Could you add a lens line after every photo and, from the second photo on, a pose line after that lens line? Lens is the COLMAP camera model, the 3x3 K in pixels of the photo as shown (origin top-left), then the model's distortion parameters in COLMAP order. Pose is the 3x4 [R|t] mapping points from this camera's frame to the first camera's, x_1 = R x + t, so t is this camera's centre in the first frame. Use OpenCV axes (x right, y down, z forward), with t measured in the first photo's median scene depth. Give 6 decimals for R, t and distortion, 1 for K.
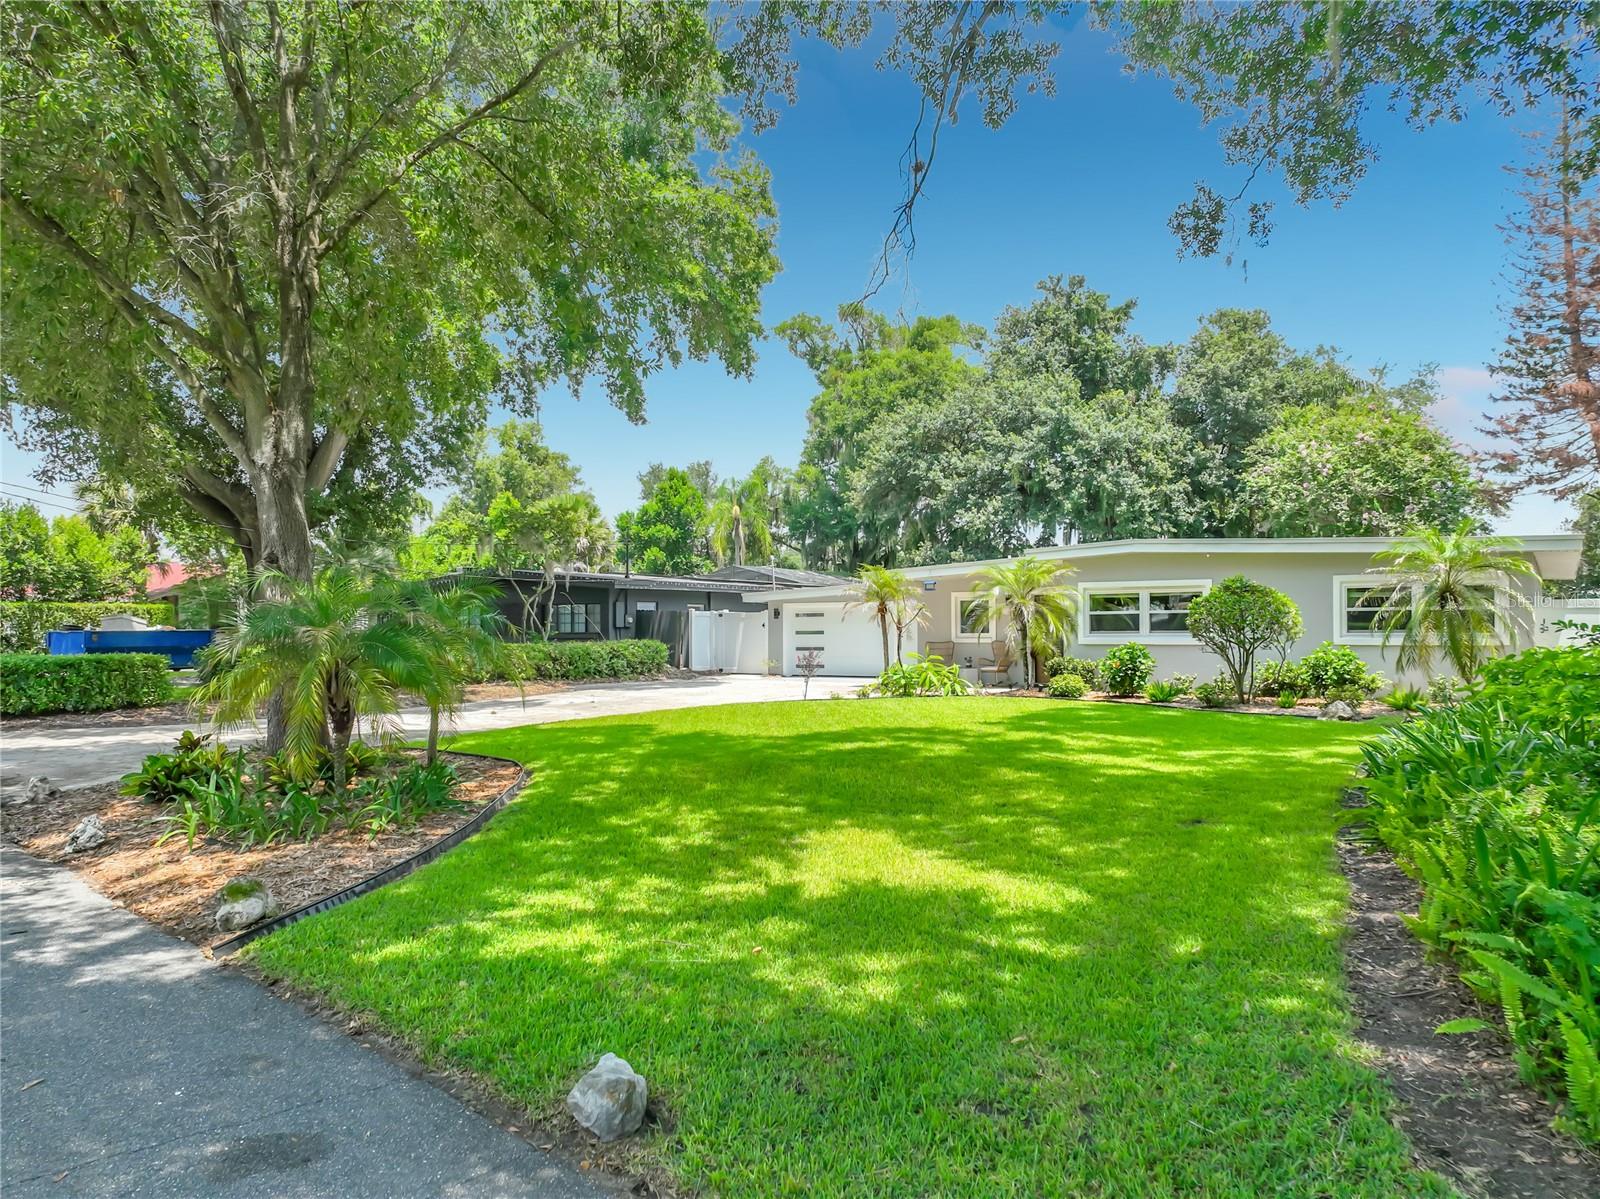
lens RADIAL K [[1188.0, 0, 800.9], [0, 1188.0, 600.0], [0, 0, 1]] dist [0.025705, 0.017310]
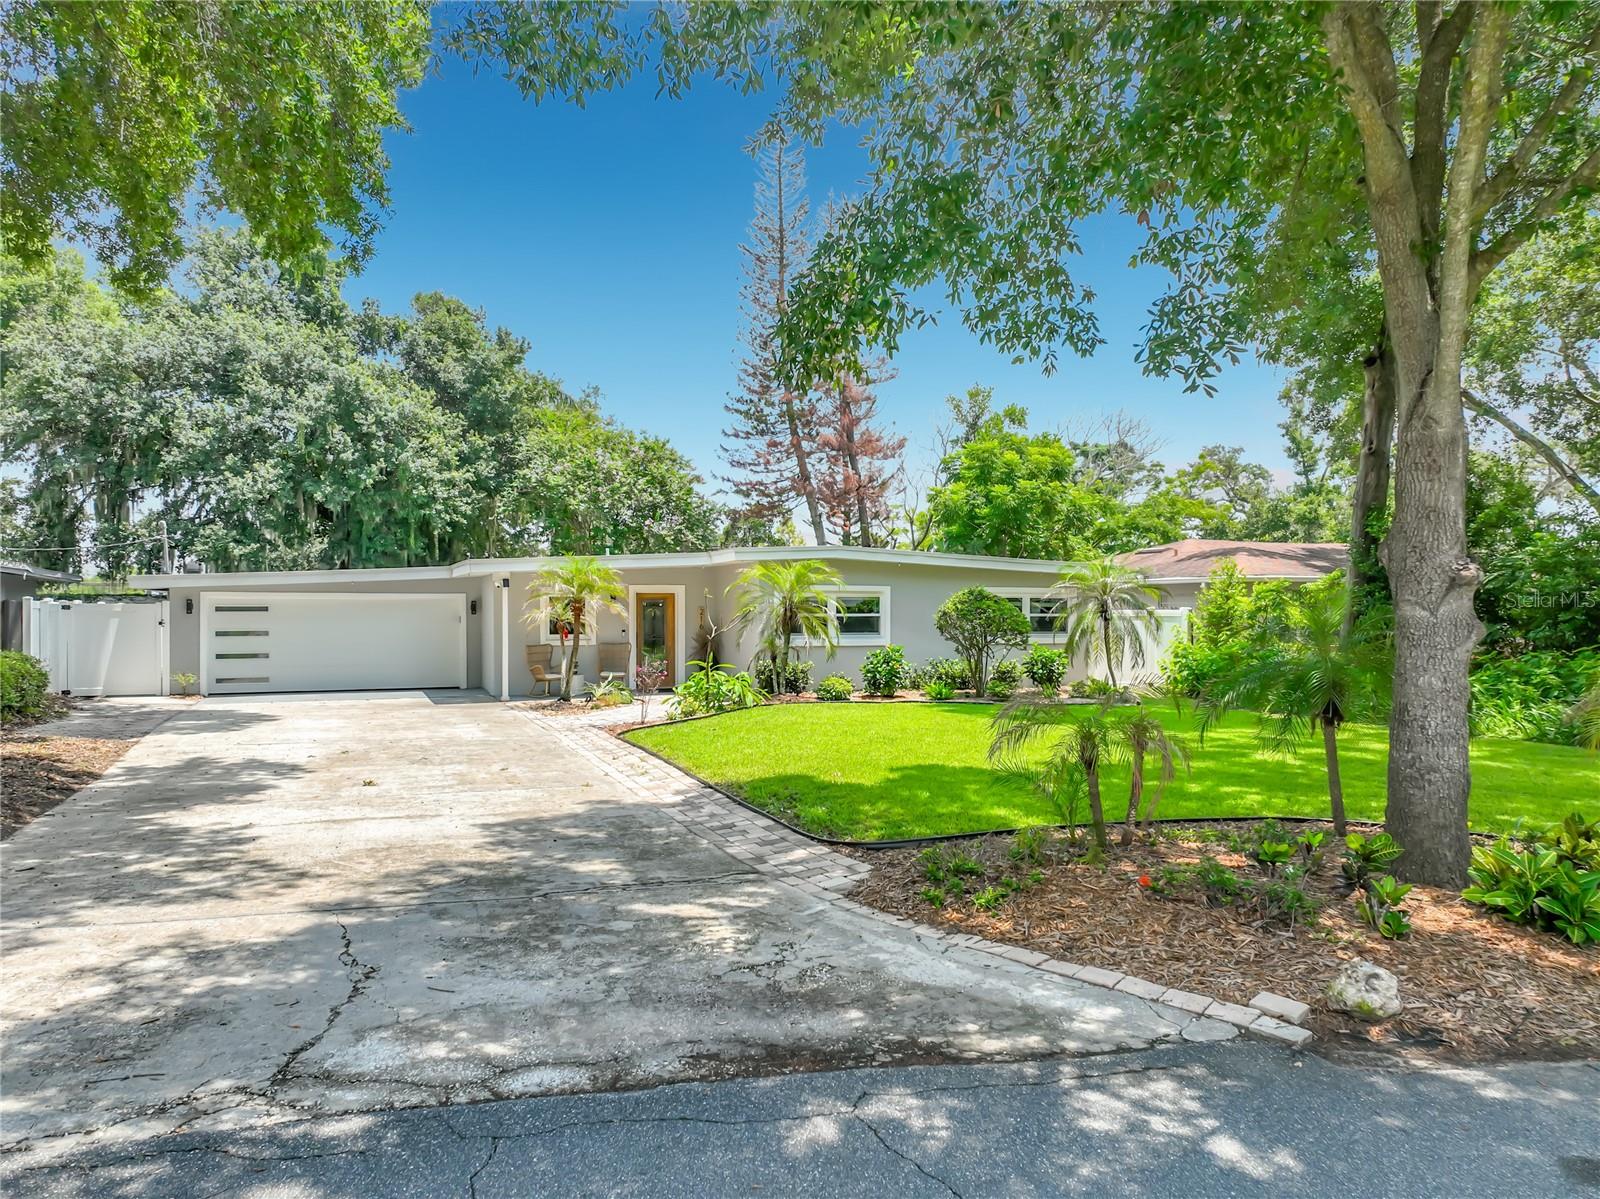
lens RADIAL K [[1188.0, 0, 802.4], [0, 1188.0, 616.5], [0, 0, 1]] dist [0.025705, 0.017310]
pose [[0.525420, 0.004612, 0.850831, -0.403260], [-0.024704, 0.999646, 0.009838, 0.001744], [-0.850484, -0.026188, 0.525348, 0.313601]]
